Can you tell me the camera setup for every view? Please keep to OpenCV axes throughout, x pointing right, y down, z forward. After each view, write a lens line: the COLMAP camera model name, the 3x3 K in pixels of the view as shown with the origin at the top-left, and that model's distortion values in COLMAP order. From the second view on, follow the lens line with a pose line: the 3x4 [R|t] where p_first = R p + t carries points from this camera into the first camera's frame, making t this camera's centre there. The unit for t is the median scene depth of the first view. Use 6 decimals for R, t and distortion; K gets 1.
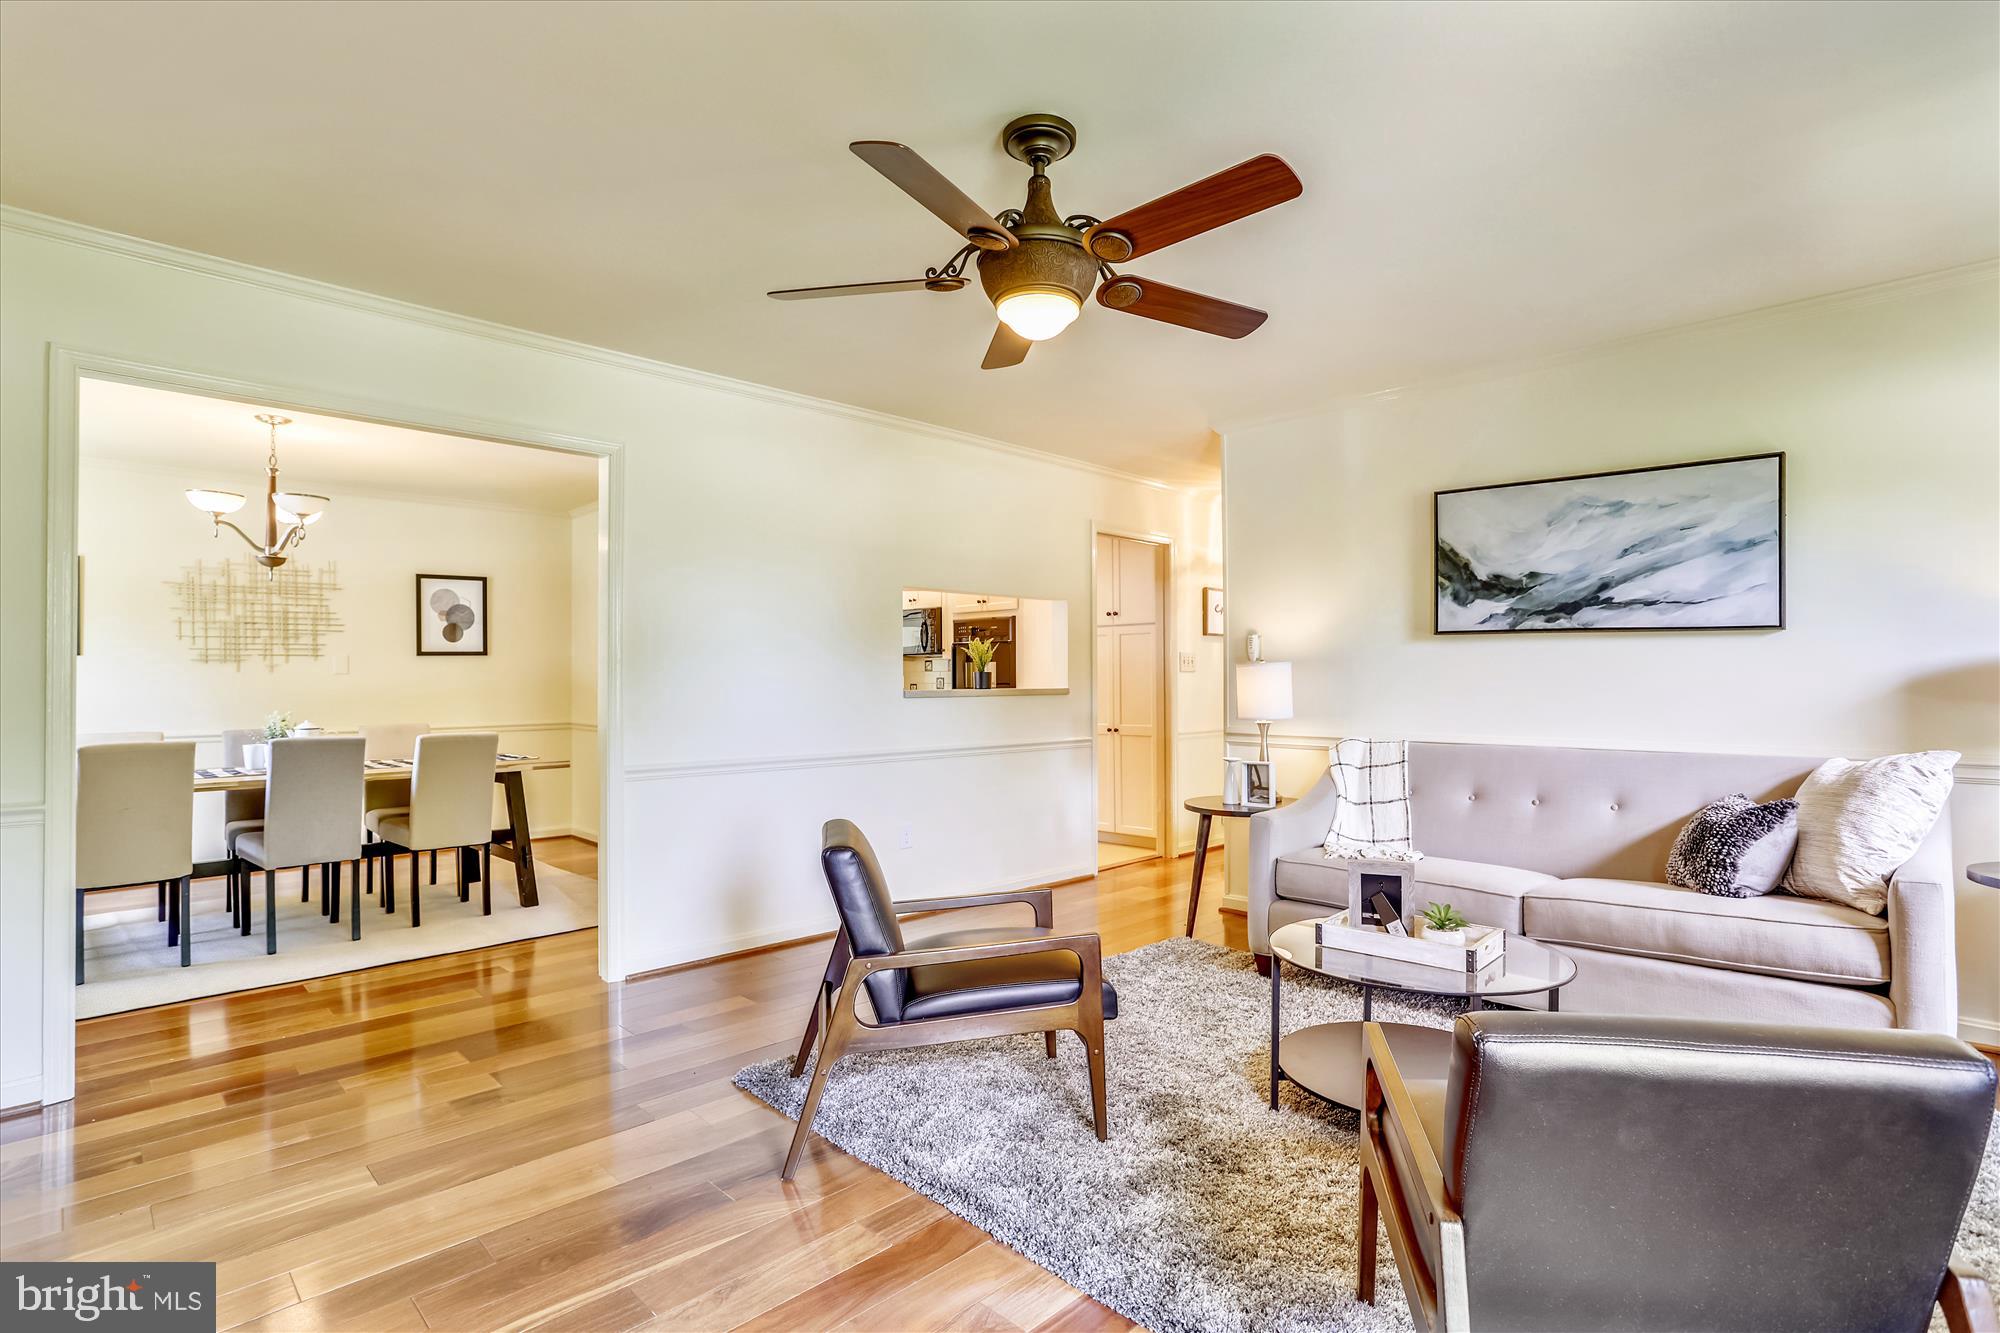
lens RADIAL K [[980.8, 0, 993.3], [0, 980.8, 668.2], [0, 0, 1]] dist [-0.048516, 0.012786]
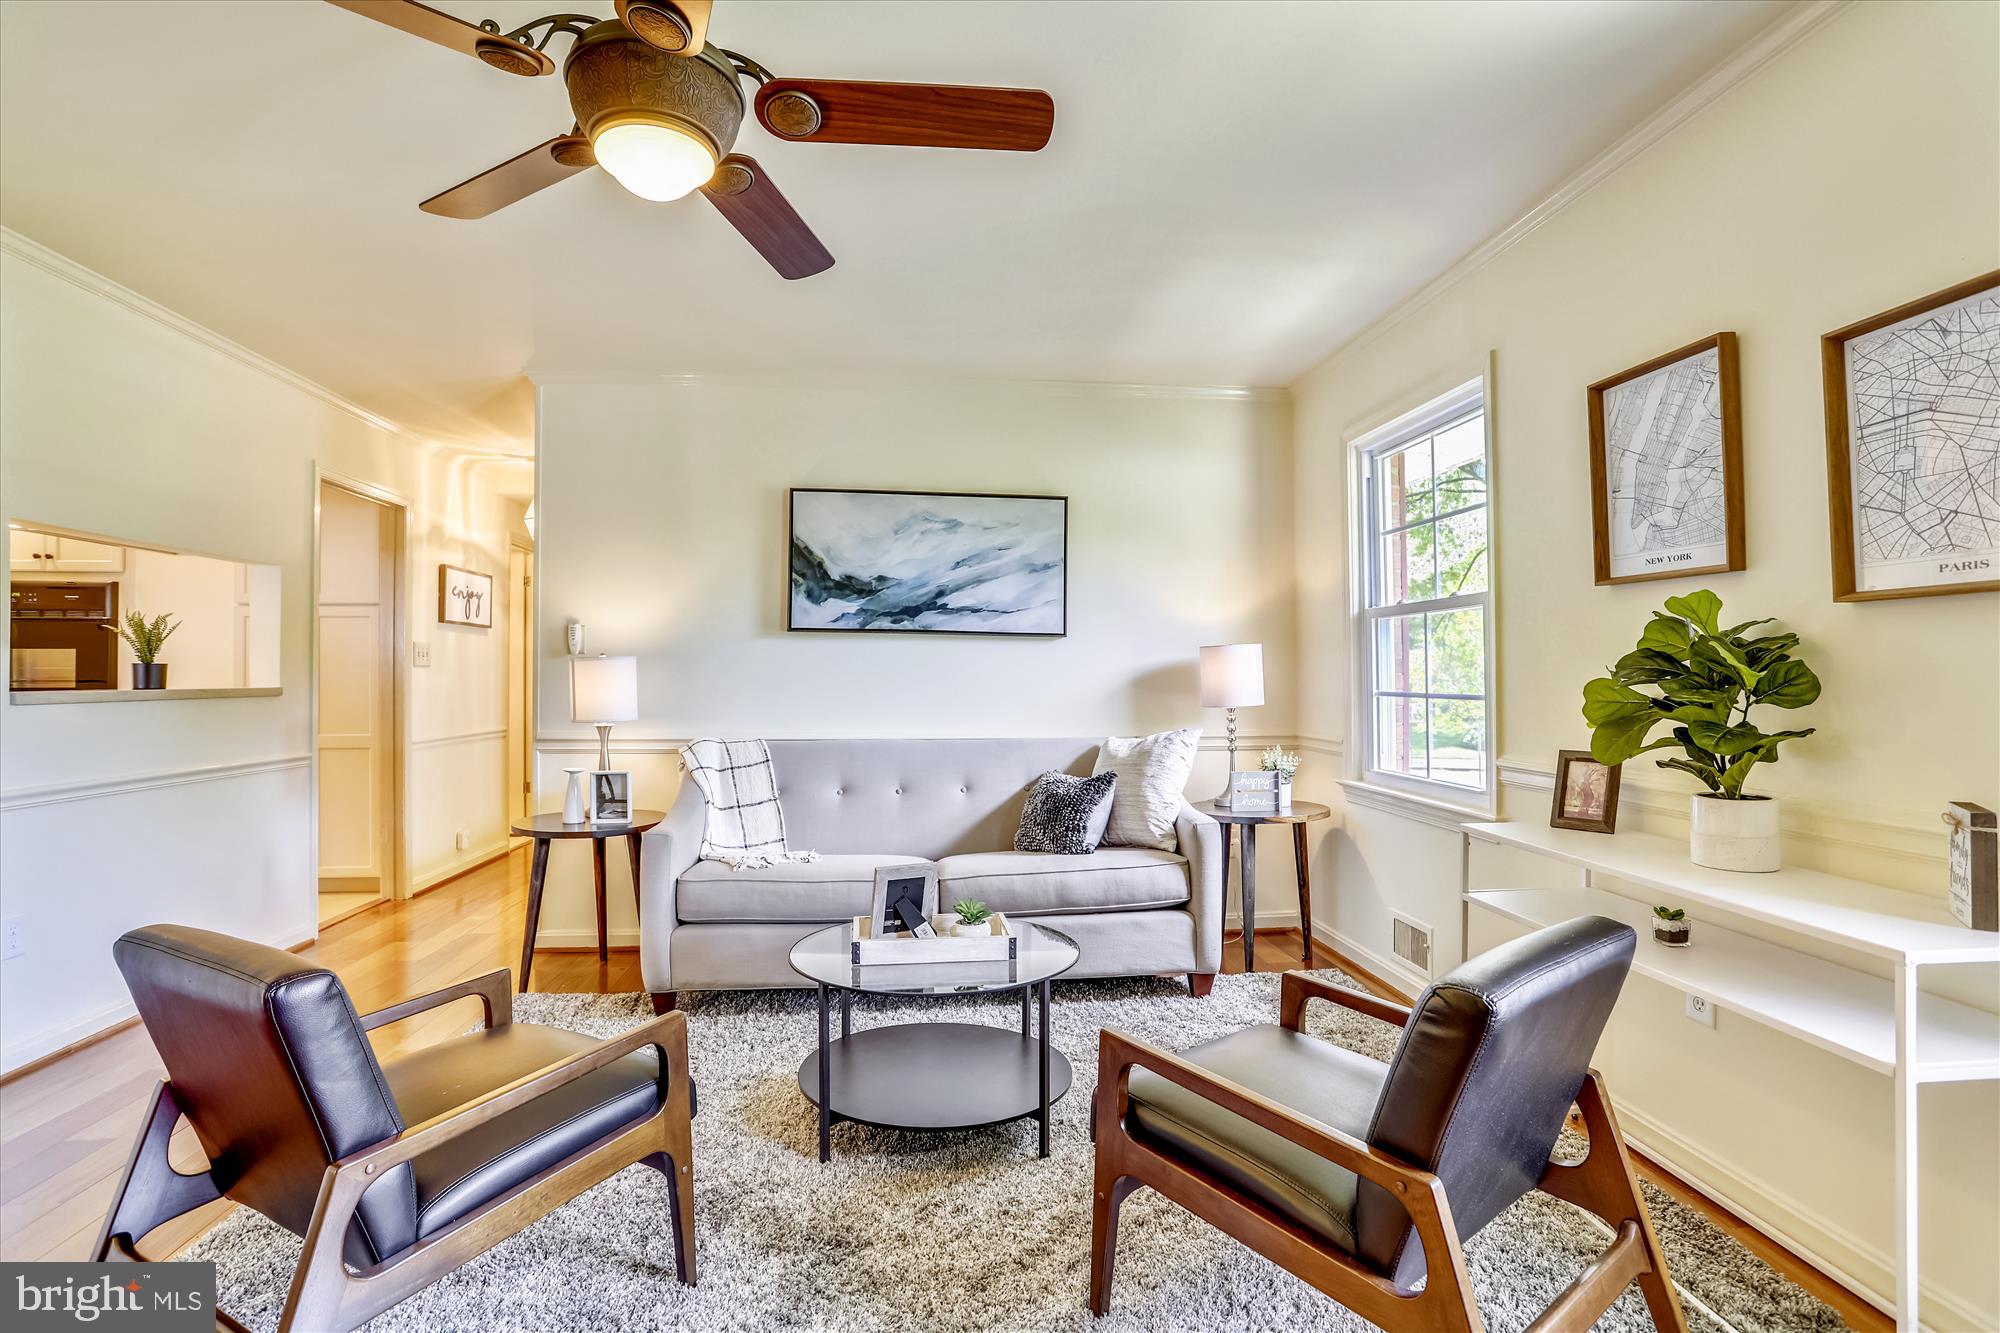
lens RADIAL K [[980.8, 0, 1007.1], [0, 980.8, 666.5], [0, 0, 1]] dist [-0.048516, 0.012786]
pose [[0.633713, 0.008637, 0.773520, -0.200797], [-0.009583, 0.999949, -0.003314, 0.003258], [-0.773509, -0.005313, 0.633763, 0.214518]]
